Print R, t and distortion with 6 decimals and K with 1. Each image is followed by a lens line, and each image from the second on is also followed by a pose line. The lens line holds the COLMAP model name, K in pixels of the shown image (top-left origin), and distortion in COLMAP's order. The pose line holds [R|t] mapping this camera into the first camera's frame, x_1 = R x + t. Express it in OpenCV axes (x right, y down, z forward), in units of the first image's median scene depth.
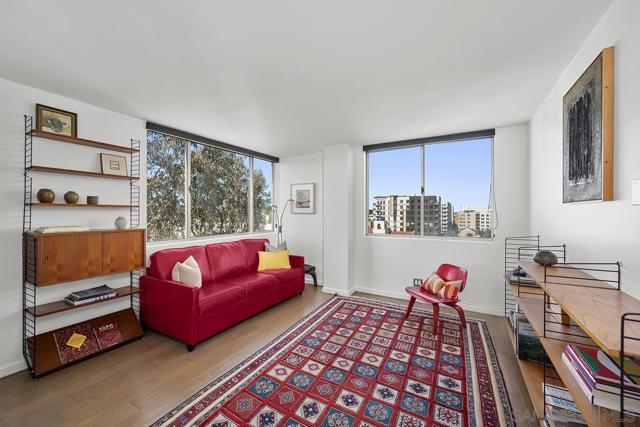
lens RADIAL K [[249.5, 0, 320.6], [0, 249.5, 212.6], [0, 0, 1]] dist [0.000301, 0.000056]
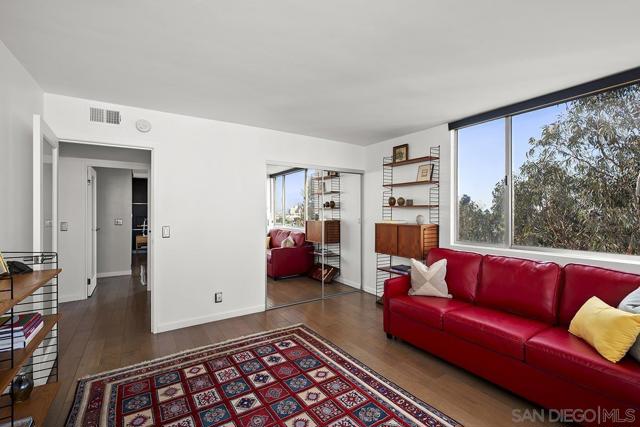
lens RADIAL K [[270.9, 0, 317.0], [0, 270.9, 214.5], [0, 0, 1]] dist [0.003120, 0.000402]
pose [[-0.450840, 0.007986, -0.892569, 0.731781], [0.004649, 0.999967, 0.006599, 0.004670], [0.892593, -0.001174, -0.450862, 1.353317]]
